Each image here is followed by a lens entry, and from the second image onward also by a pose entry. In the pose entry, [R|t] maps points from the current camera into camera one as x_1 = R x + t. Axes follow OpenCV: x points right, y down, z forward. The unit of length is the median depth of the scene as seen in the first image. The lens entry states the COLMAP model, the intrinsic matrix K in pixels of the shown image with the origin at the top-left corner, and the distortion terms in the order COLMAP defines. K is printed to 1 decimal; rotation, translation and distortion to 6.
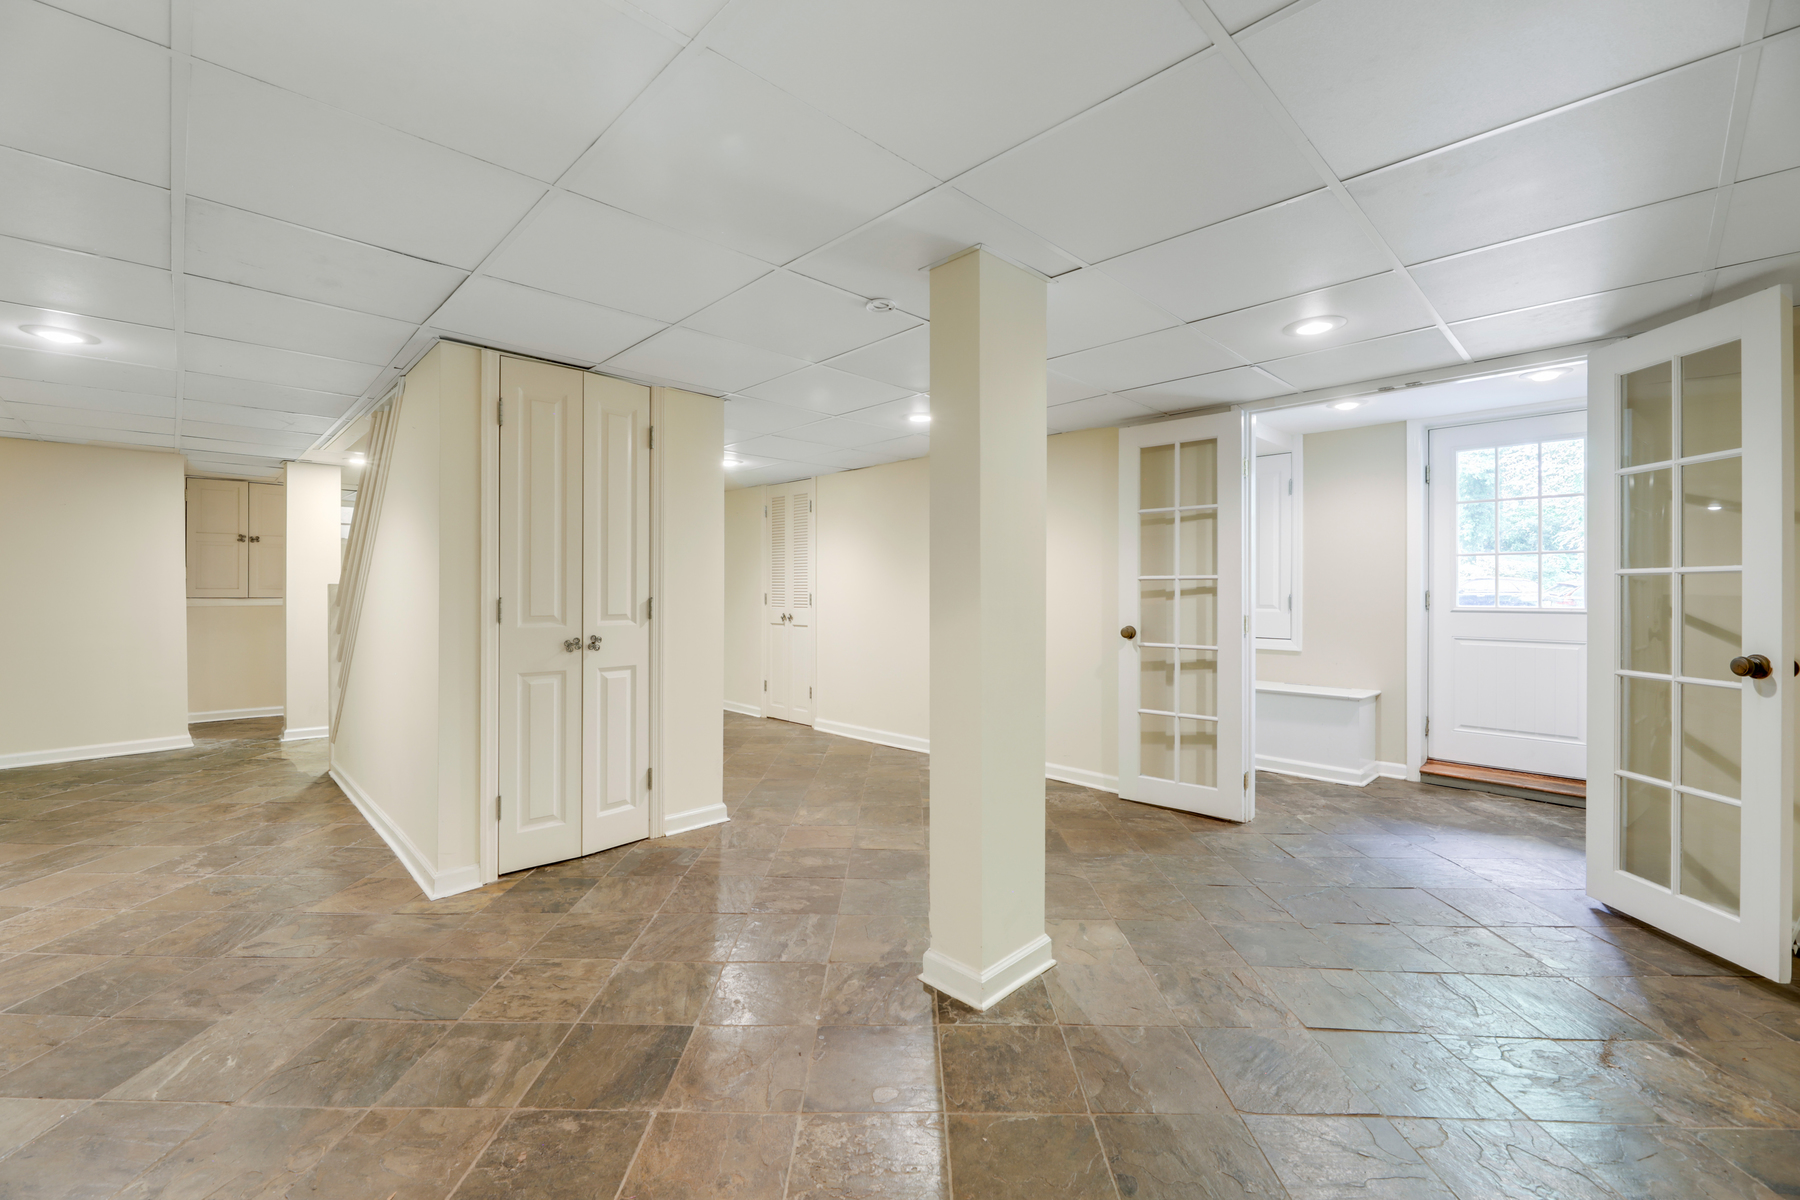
lens RADIAL K [[734.9, 0, 897.1], [0, 734.9, 603.4], [0, 0, 1]] dist [-0.002049, -0.000292]
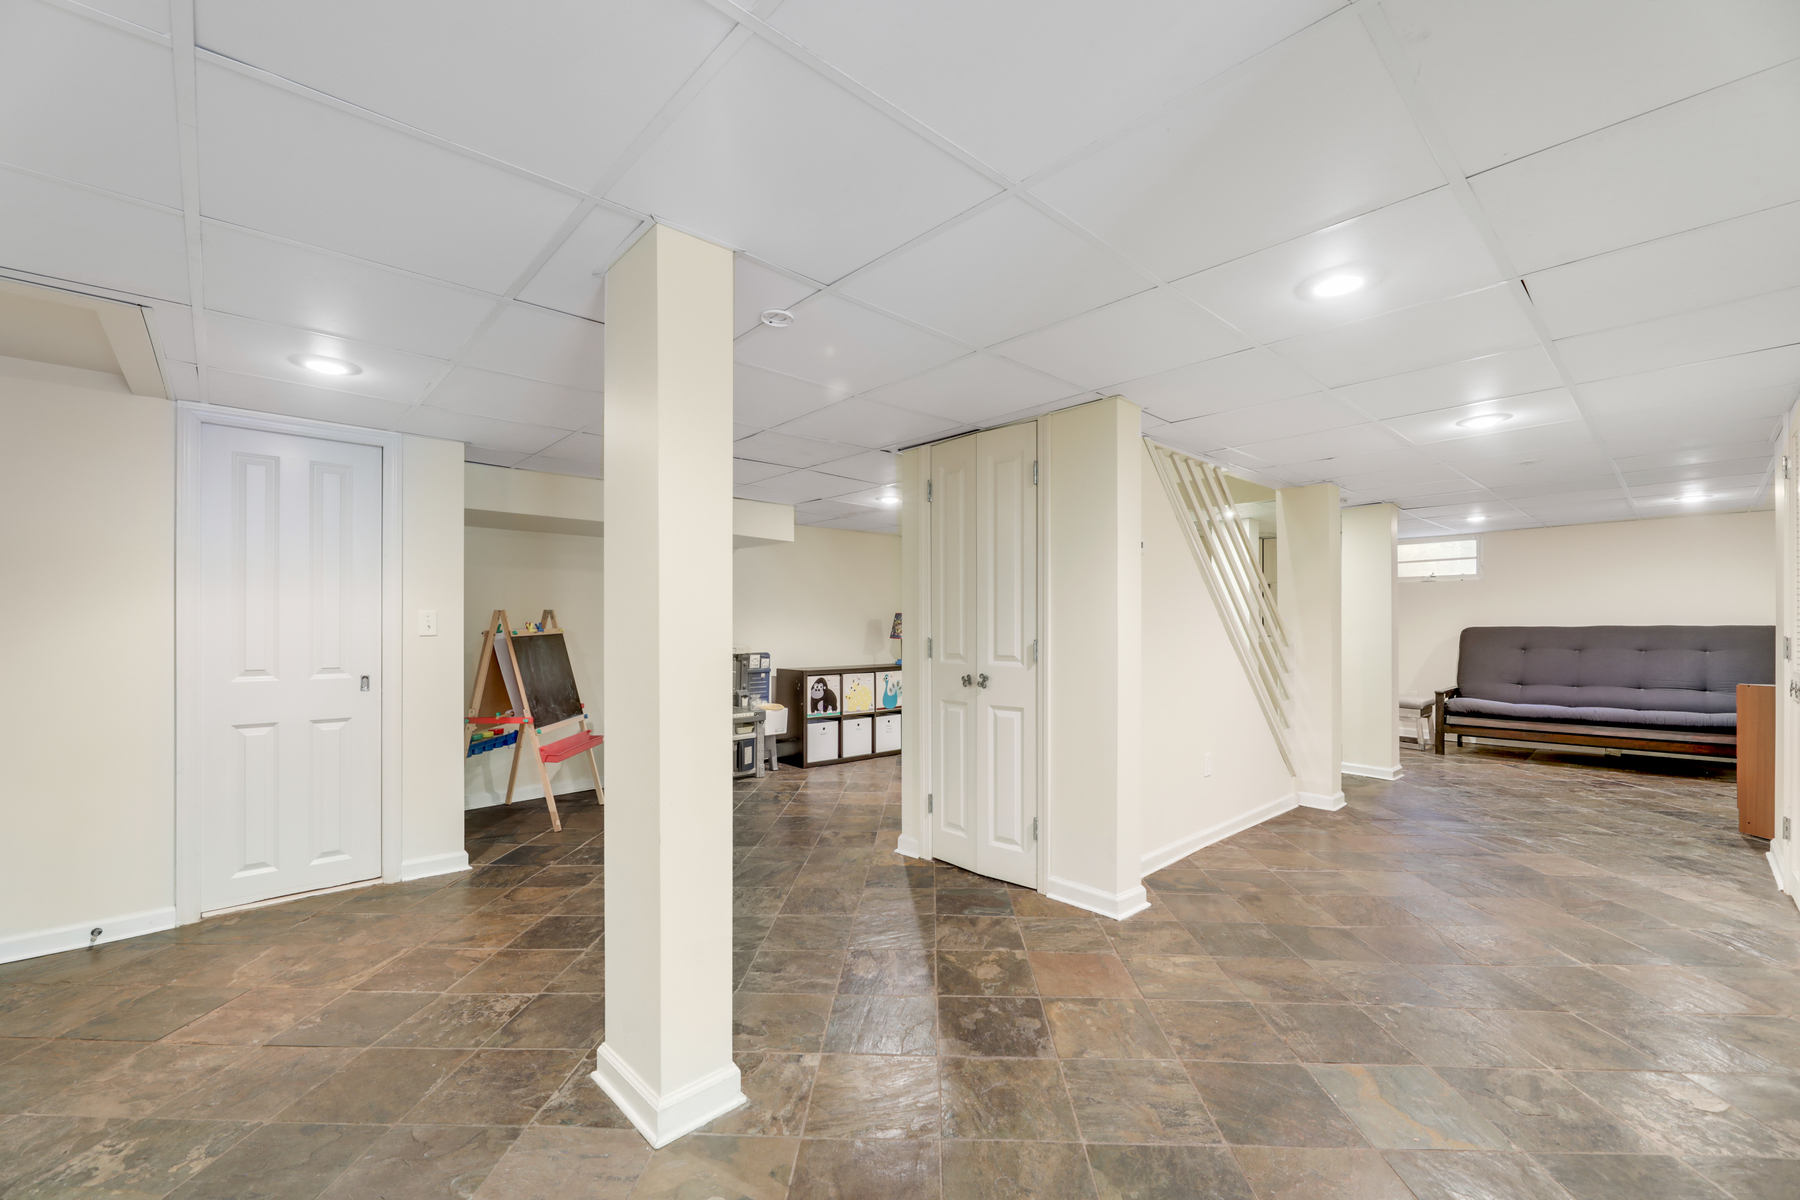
lens RADIAL K [[732.7, 0, 901.8], [0, 732.7, 637.4], [0, 0, 1]] dist [-0.020486, -0.000085]
pose [[-0.022638, 0.008155, -0.999710, 0.679599], [-0.022190, 0.999716, 0.008658, -0.017099], [0.999497, 0.022380, -0.022450, 0.923811]]
